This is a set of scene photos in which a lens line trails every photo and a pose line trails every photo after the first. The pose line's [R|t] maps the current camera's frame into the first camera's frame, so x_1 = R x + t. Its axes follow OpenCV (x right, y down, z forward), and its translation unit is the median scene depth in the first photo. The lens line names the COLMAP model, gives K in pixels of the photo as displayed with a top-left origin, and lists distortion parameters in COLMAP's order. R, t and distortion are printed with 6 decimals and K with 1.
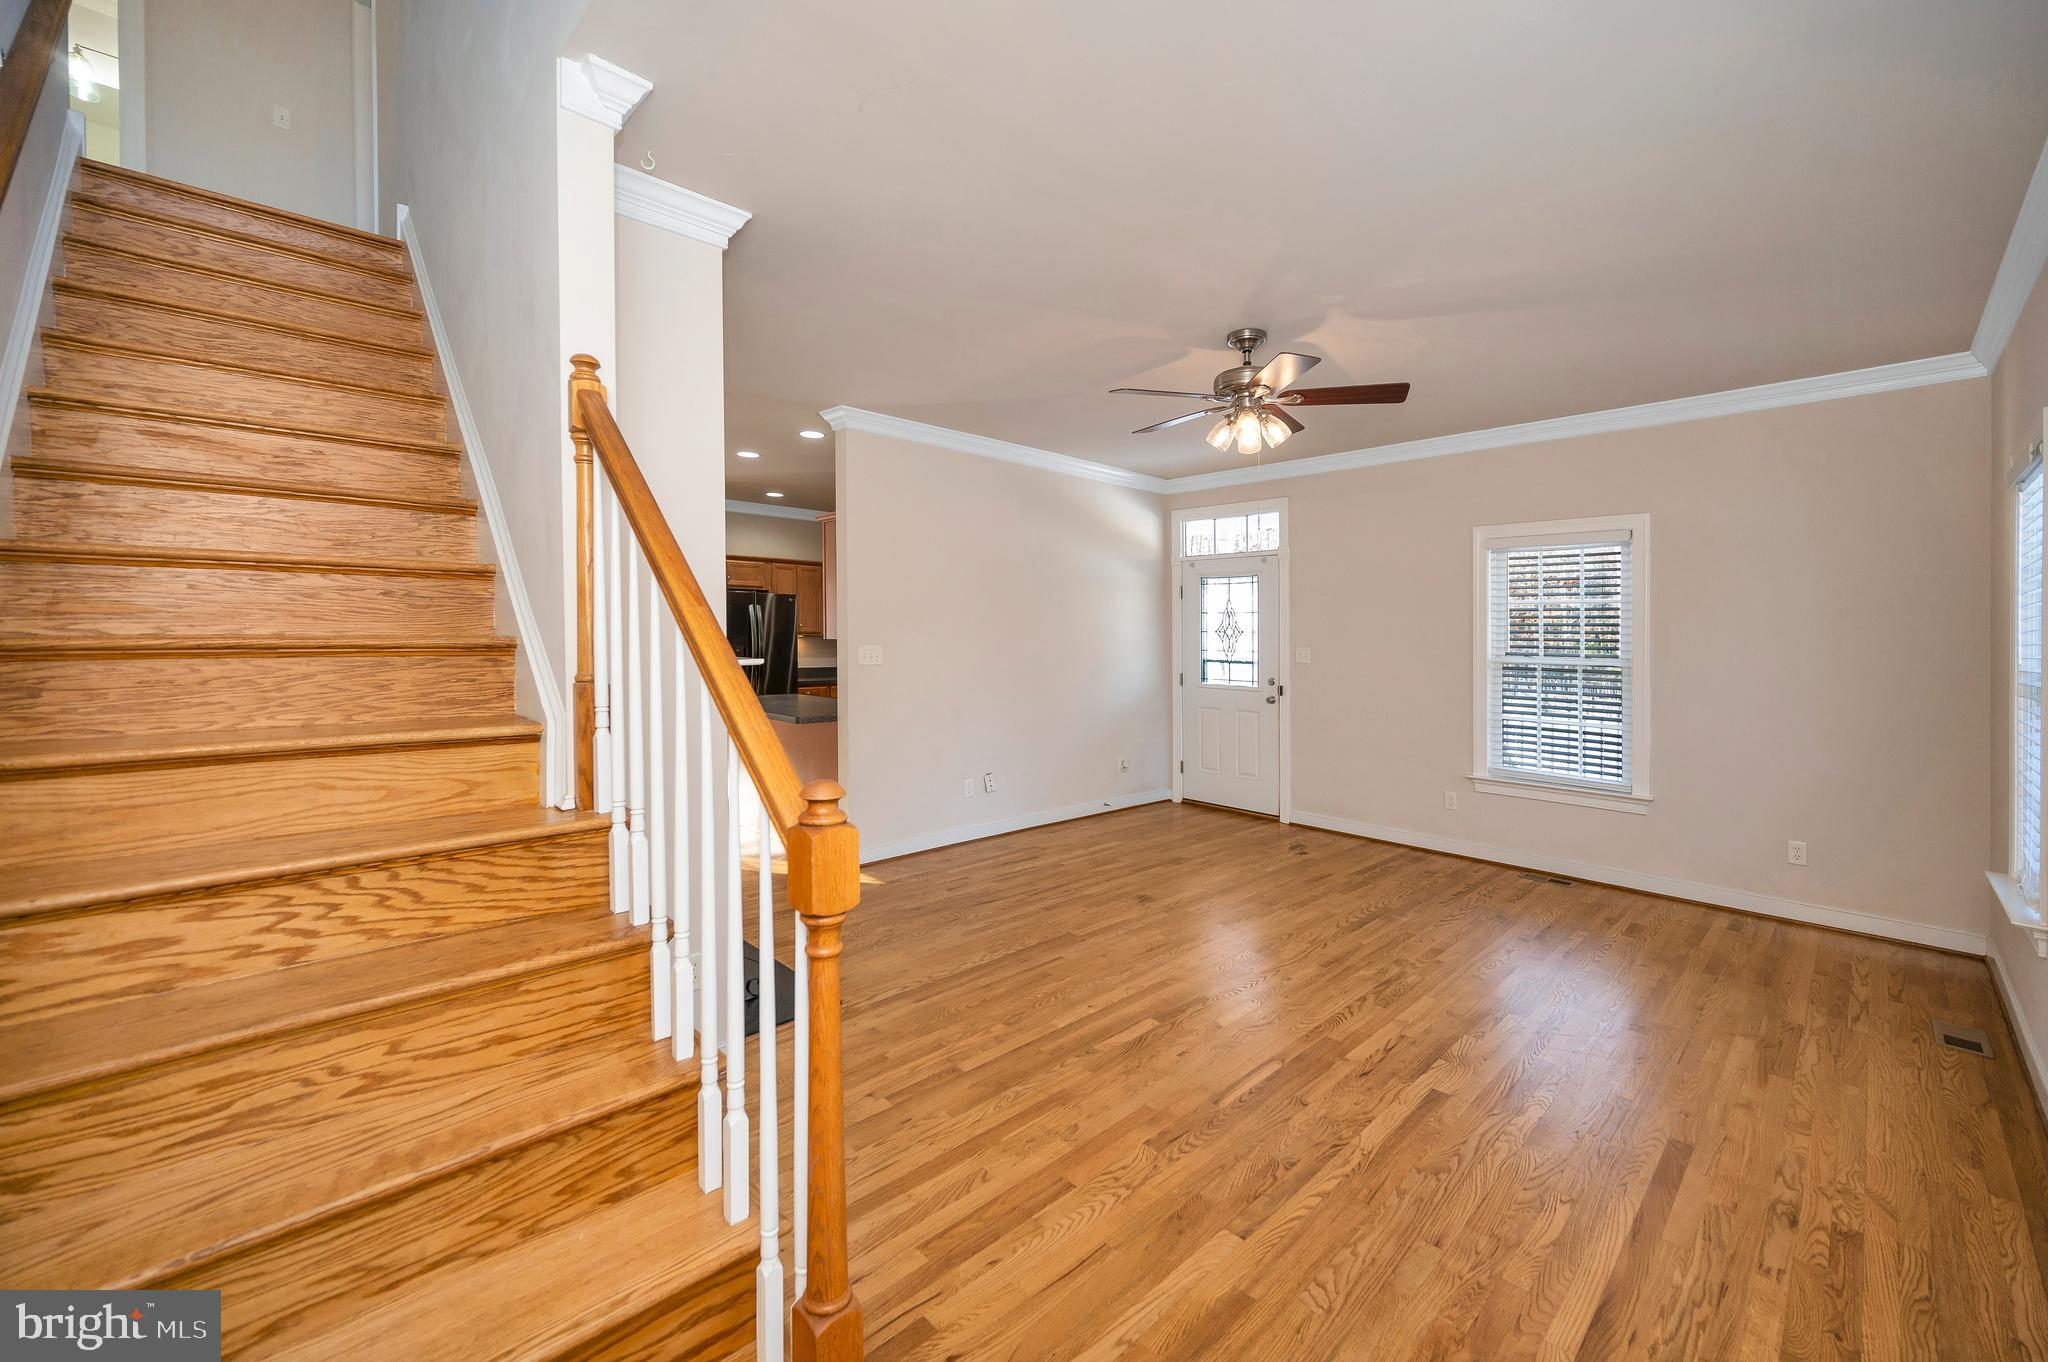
lens RADIAL K [[810.4, 0, 1030.3], [0, 810.4, 654.3], [0, 0, 1]] dist [0.000175, -0.000172]
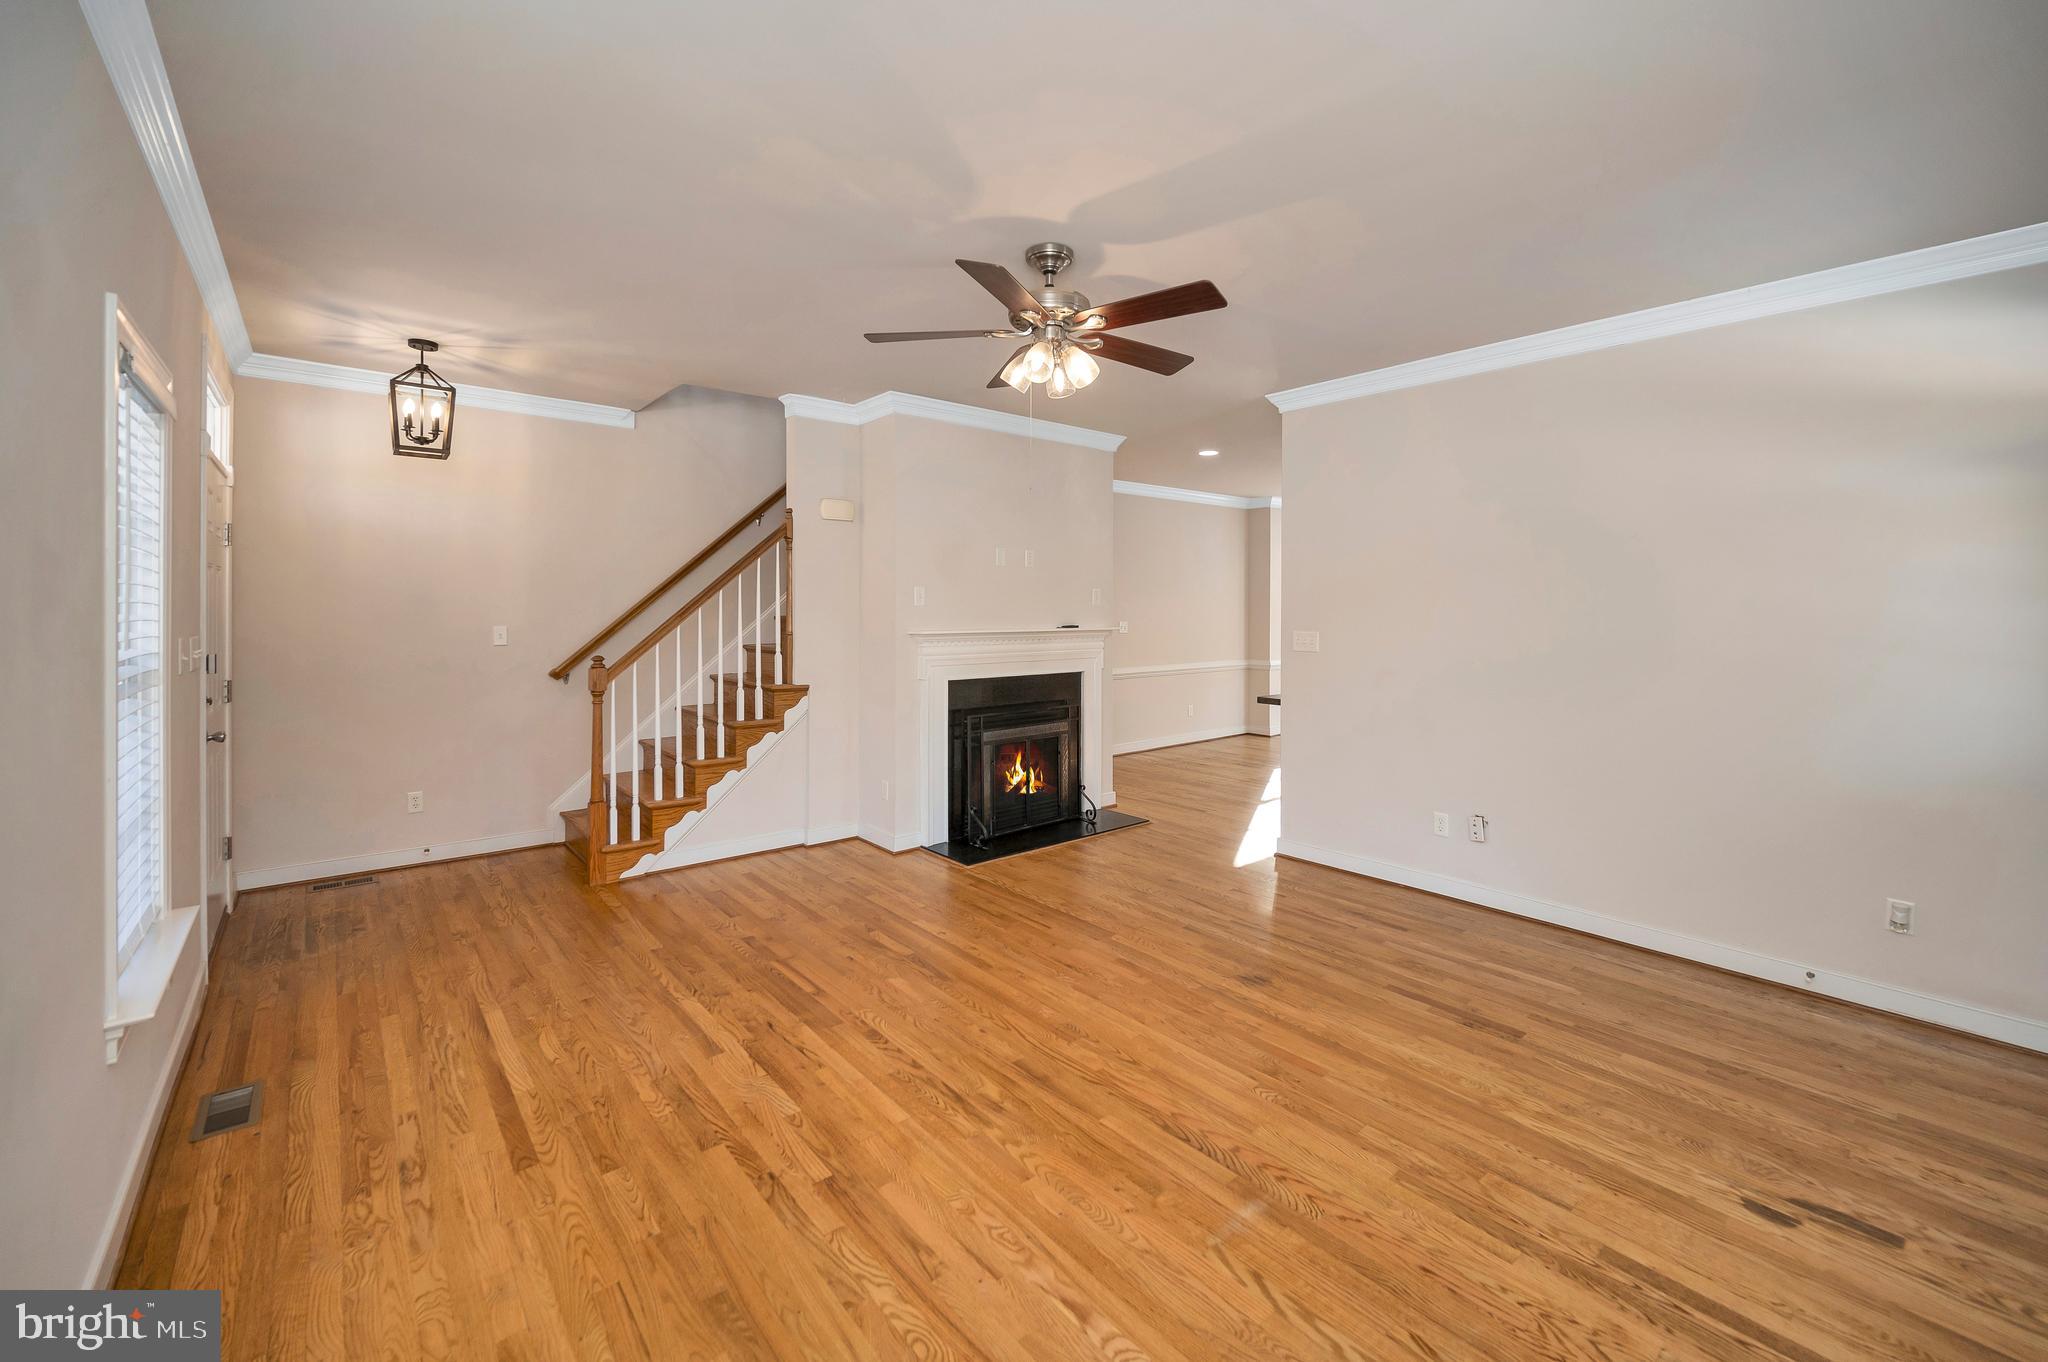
lens RADIAL K [[810.5, 0, 1027.9], [0, 810.5, 623.0], [0, 0, 1]] dist [0.000782, -0.000025]
pose [[-0.049762, -0.001384, -0.998760, 1.333215], [-0.029112, 0.999576, 0.000065, -0.017945], [0.998337, 0.029079, -0.049781, 1.257054]]
